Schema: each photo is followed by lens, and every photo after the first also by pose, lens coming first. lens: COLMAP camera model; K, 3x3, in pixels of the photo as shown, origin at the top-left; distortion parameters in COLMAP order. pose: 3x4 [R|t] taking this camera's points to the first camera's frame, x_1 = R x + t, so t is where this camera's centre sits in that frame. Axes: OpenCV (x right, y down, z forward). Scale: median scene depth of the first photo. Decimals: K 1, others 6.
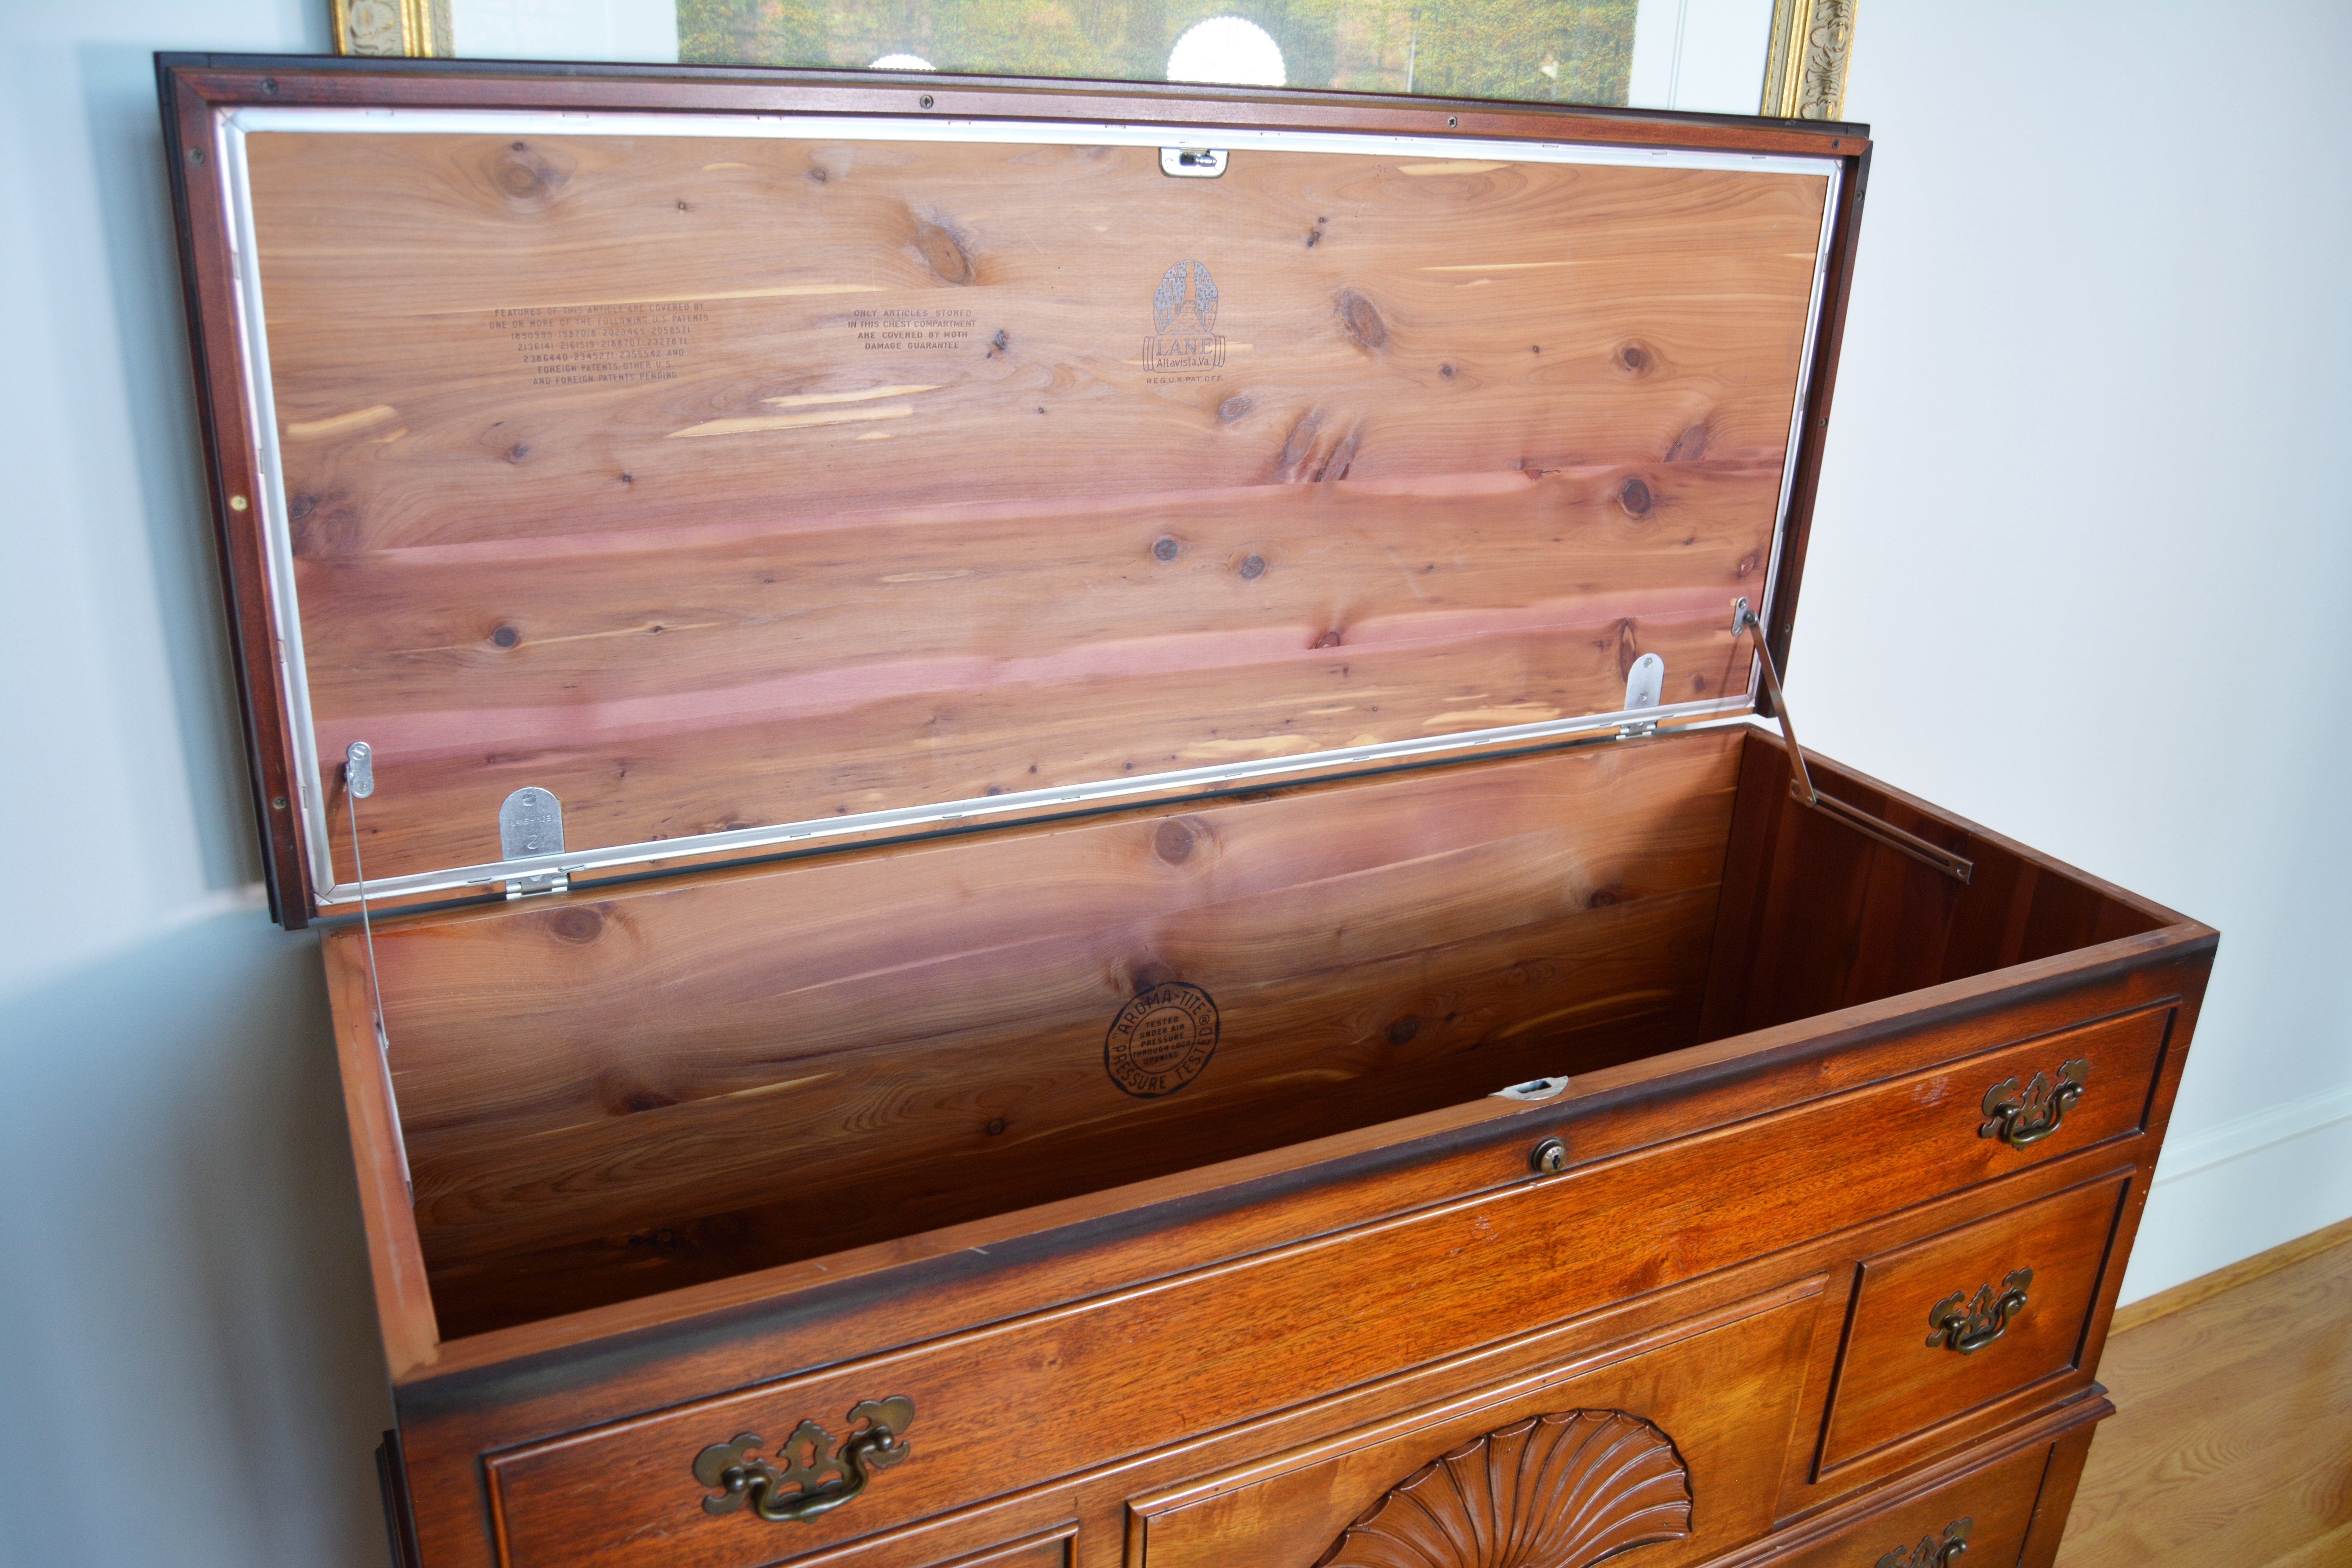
lens RADIAL K [[1873.4, 0, 1182.6], [0, 1873.4, 809.1], [0, 0, 1]] dist [-0.096425, 0.039918]
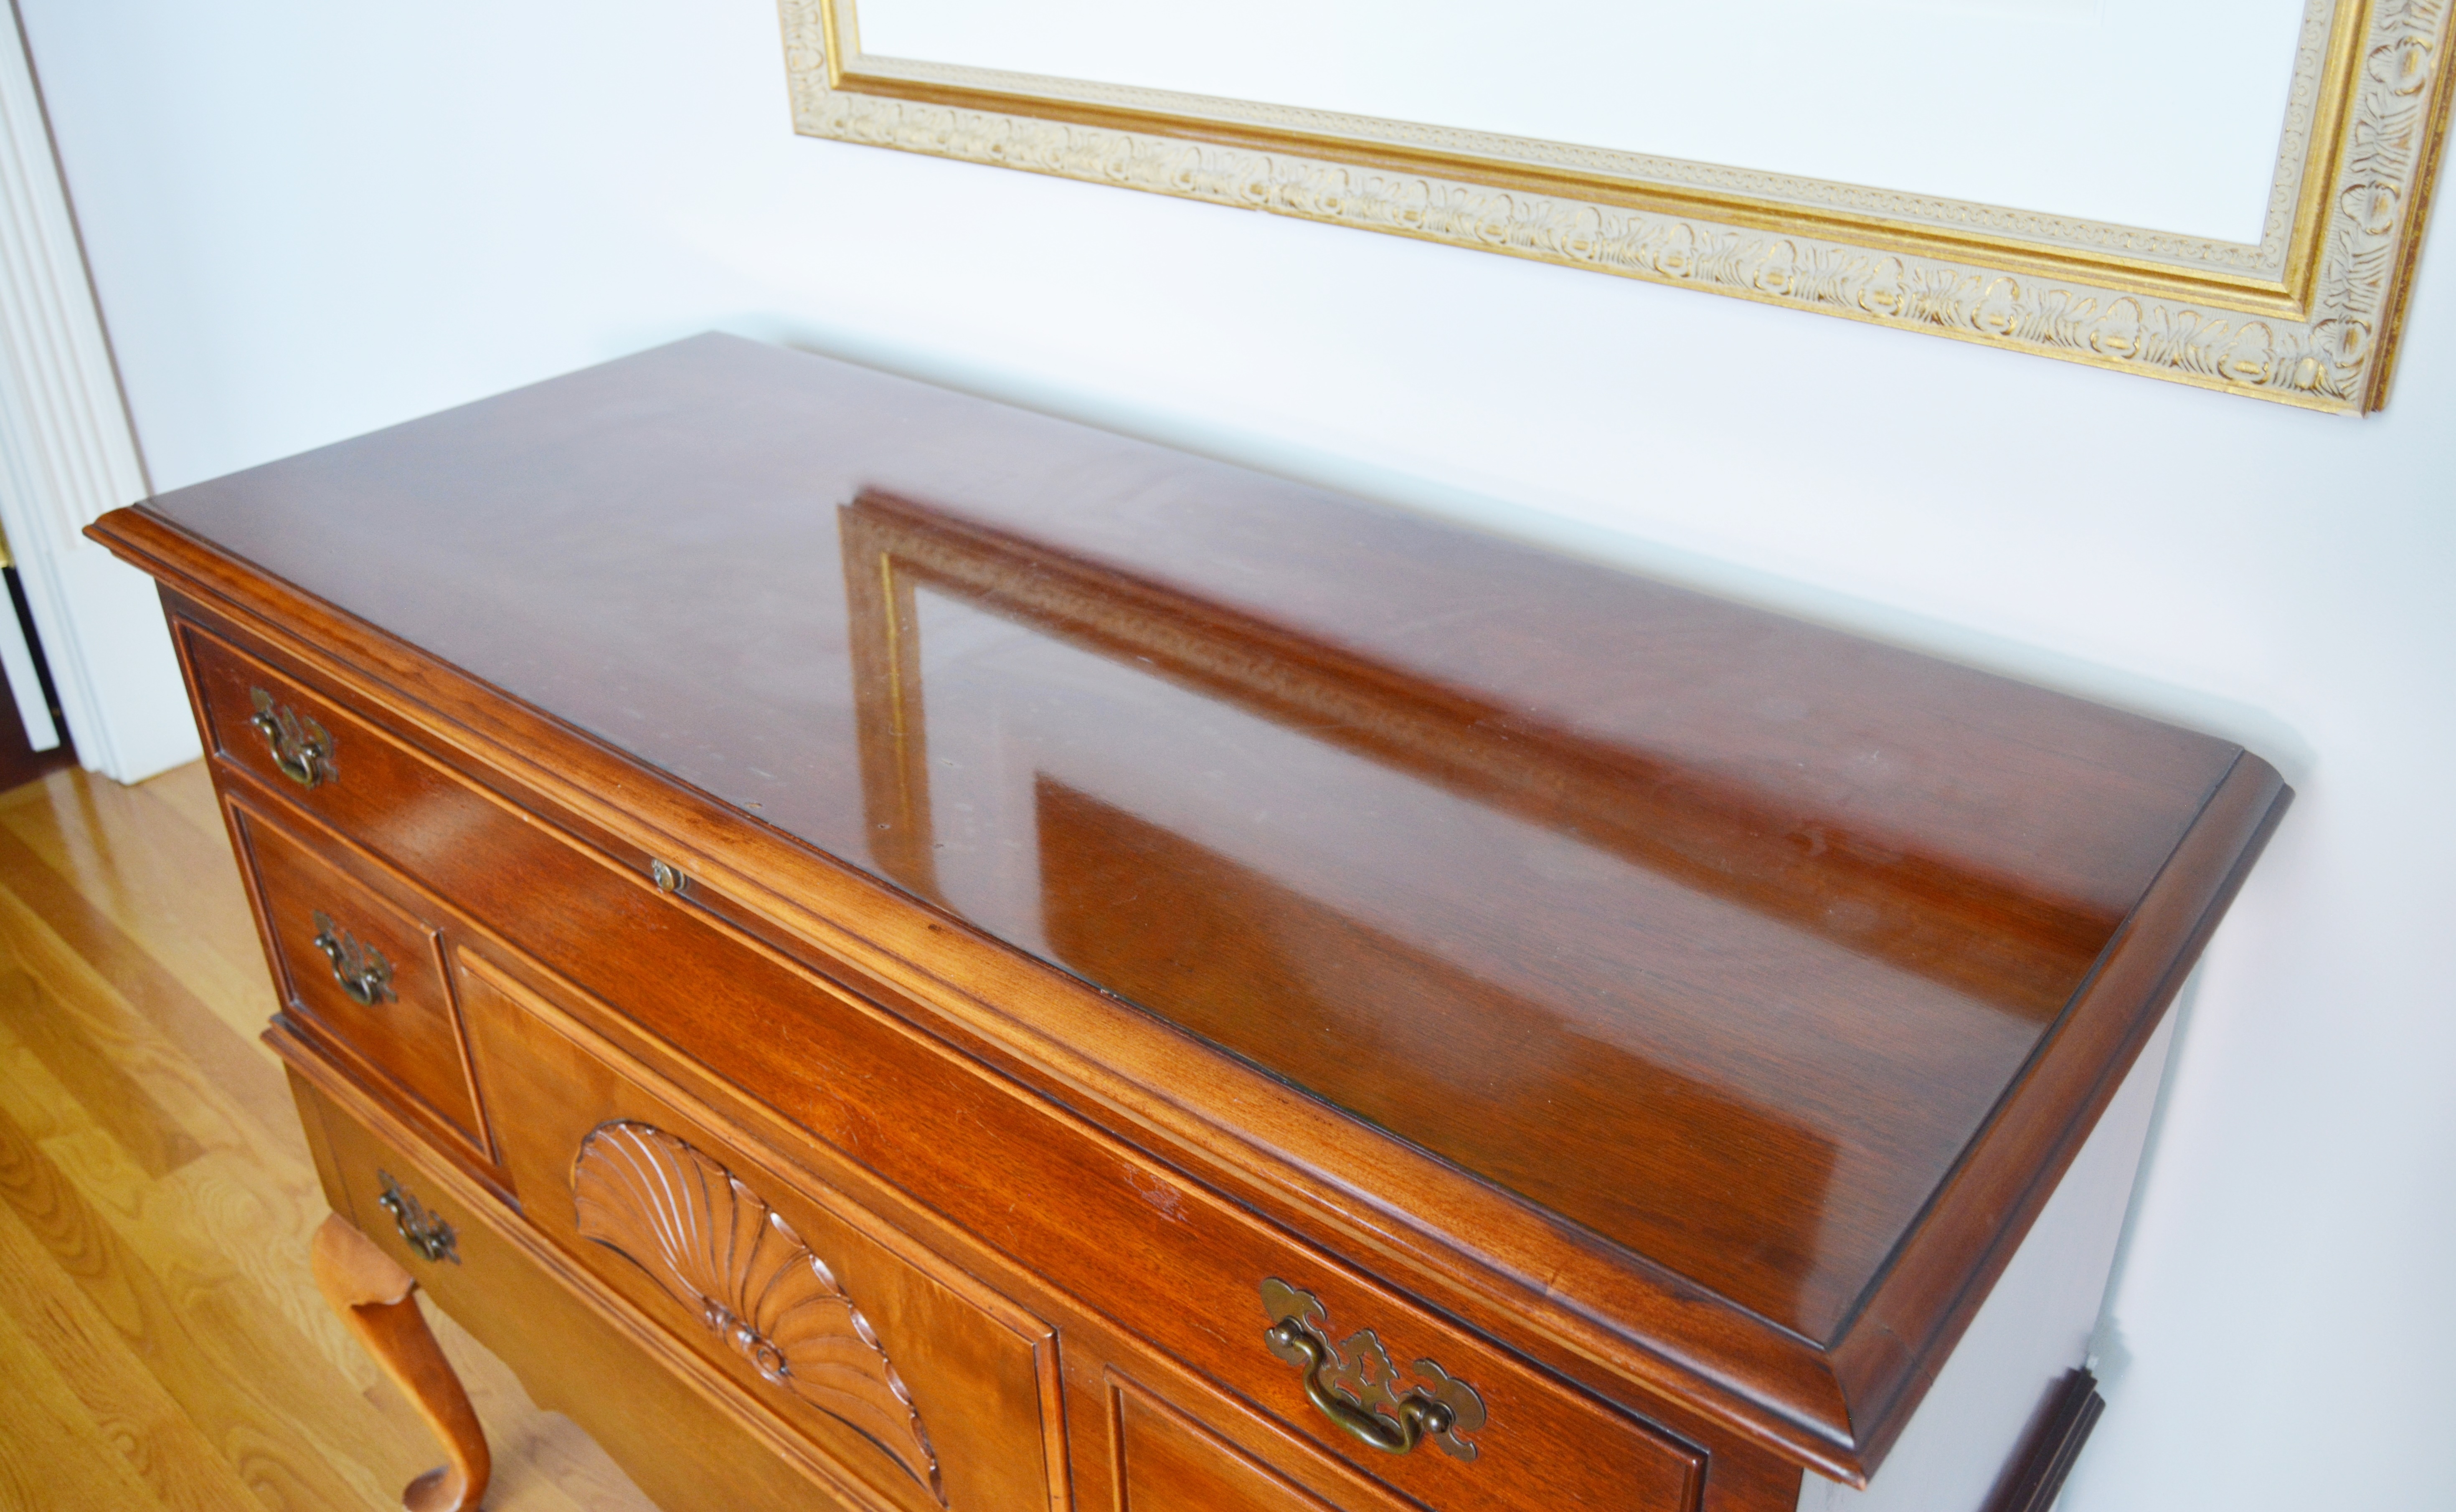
lens RADIAL K [[1948.0, 0, 1224.5], [0, 1948.0, 693.8], [0, 0, 1]] dist [-0.090992, 0.032686]
pose [[0.395682, 0.371894, -0.839720, 0.740048], [-0.298967, 0.916698, 0.265110, -0.152367], [0.868363, 0.146149, 0.473905, 0.551603]]
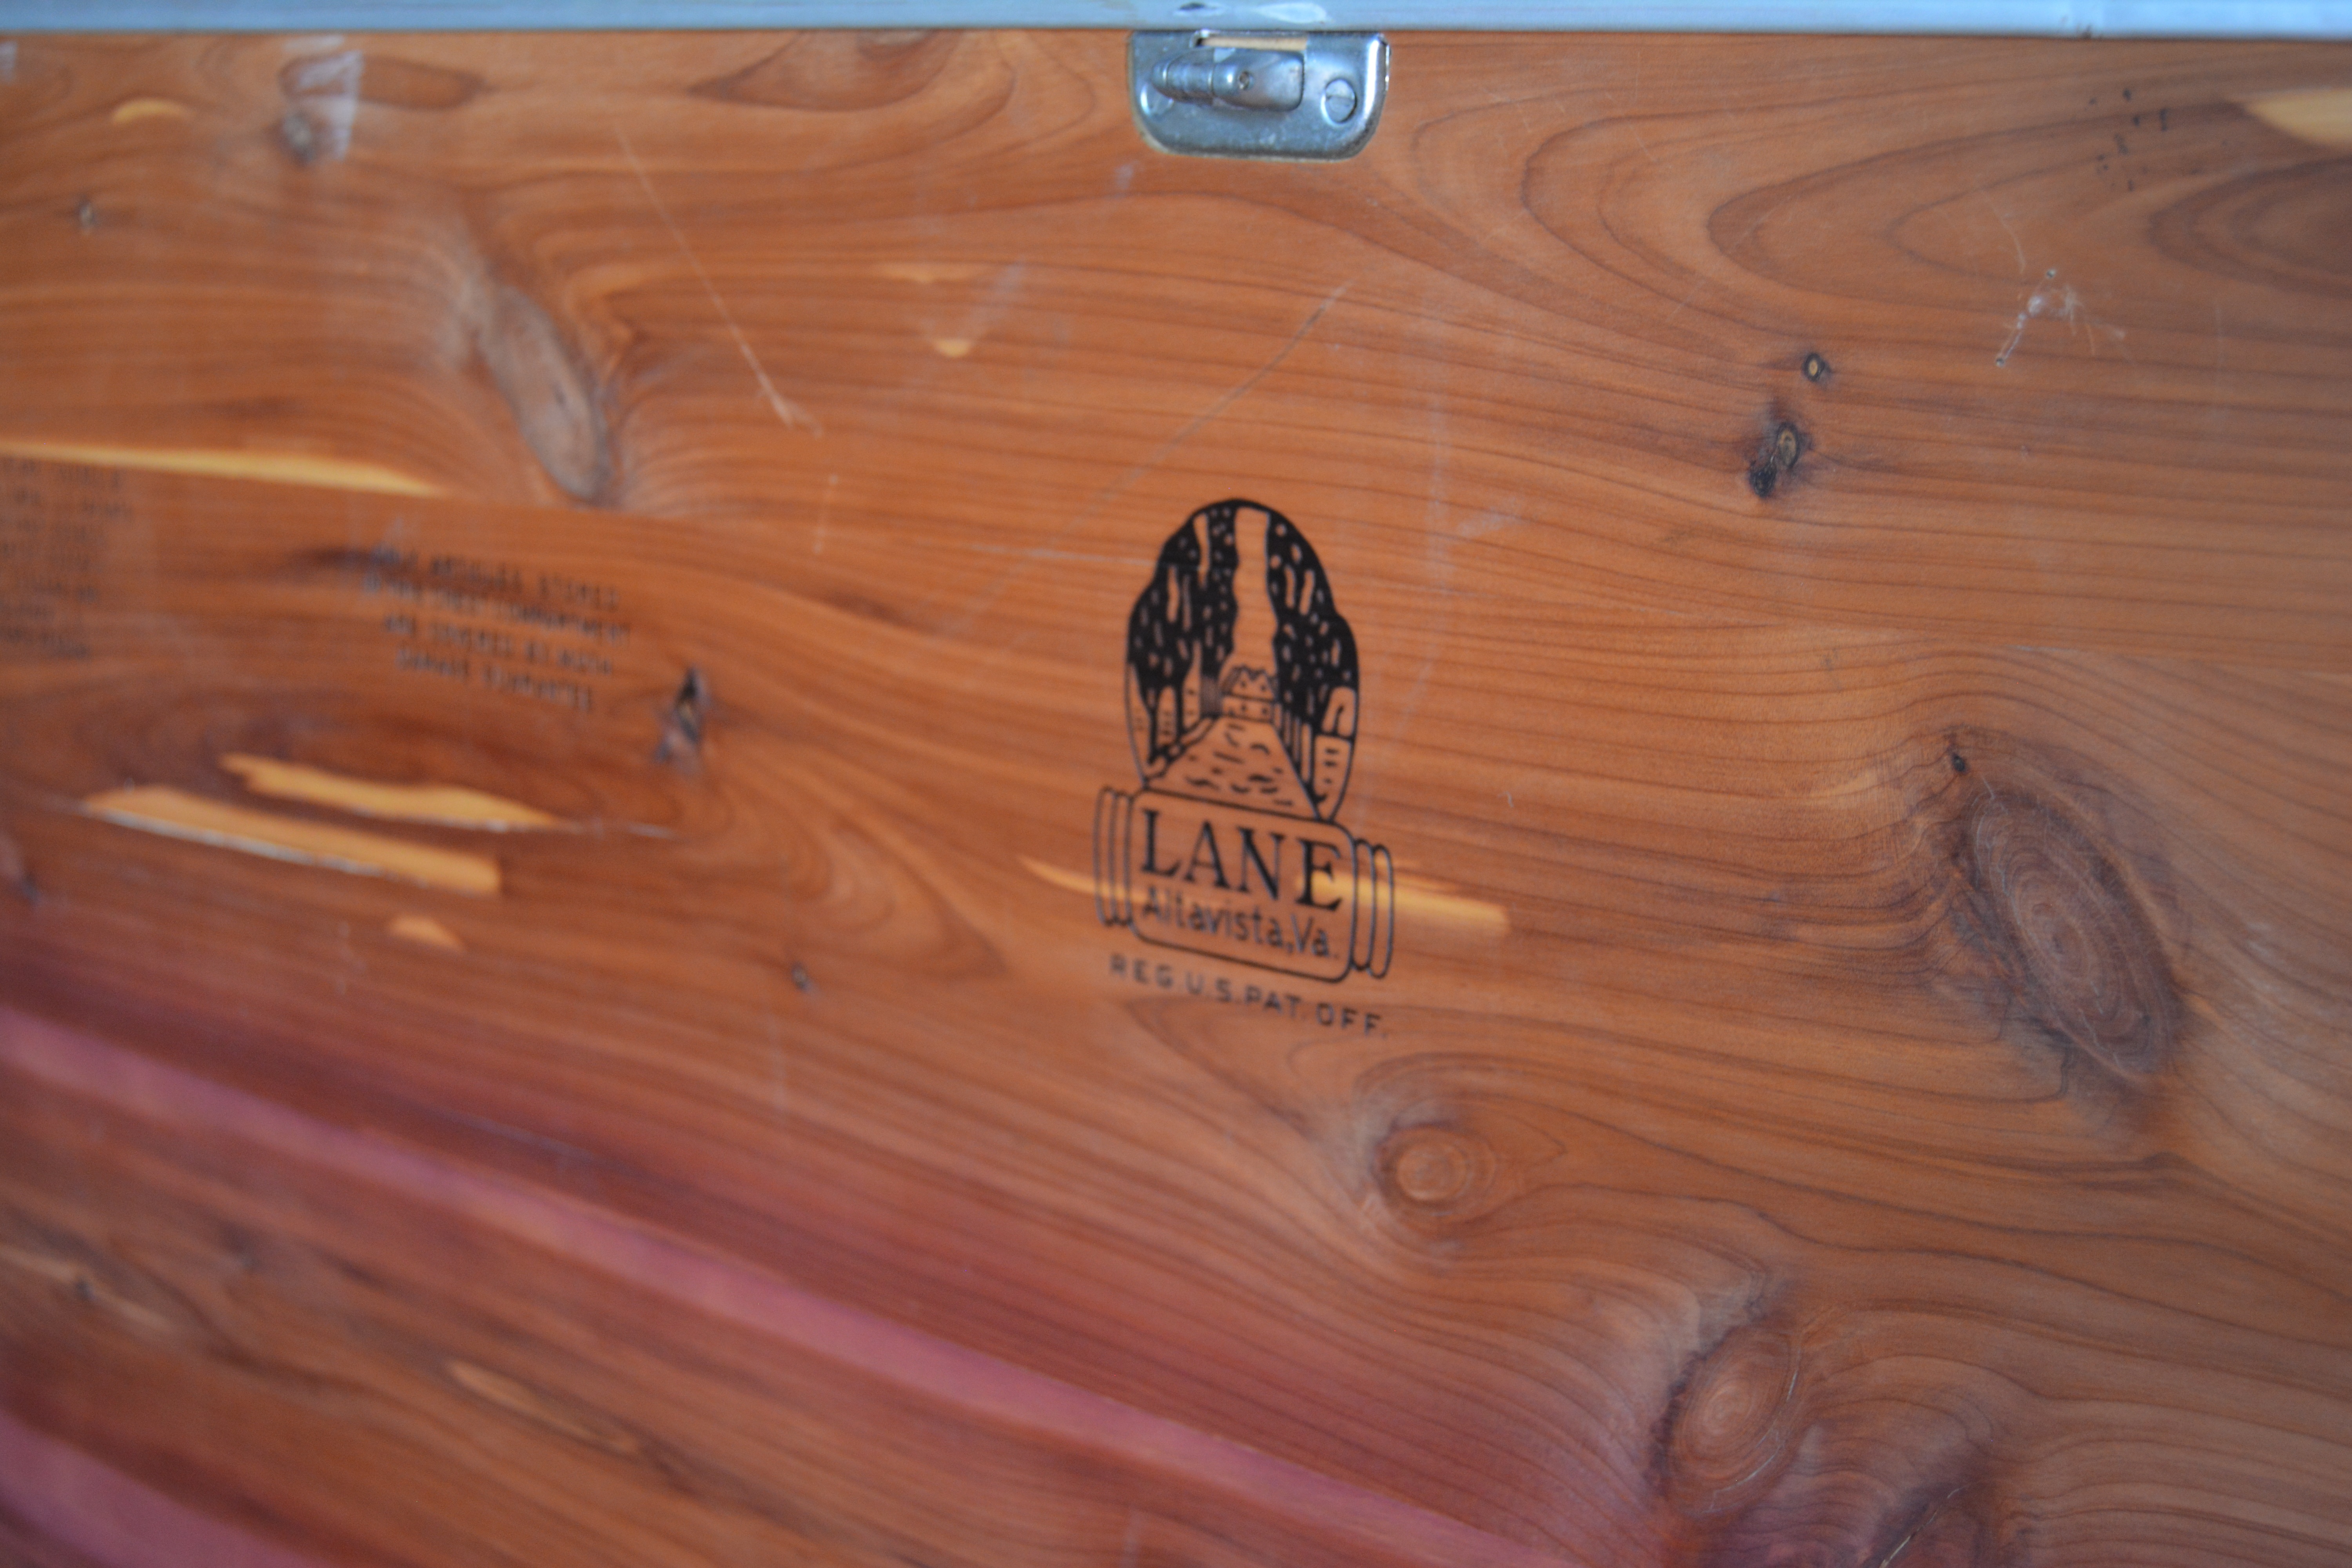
lens RADIAL K [[3382.9, 0, 1171.0], [0, 3382.9, 783.6], [0, 0, 1]] dist [-0.044941, 0.000000]
pose [[0.362567, 0.146190, -0.920421, 0.344889], [-0.342947, 0.939249, 0.014088, -0.229832], [0.866564, 0.310547, 0.390676, 0.725675]]
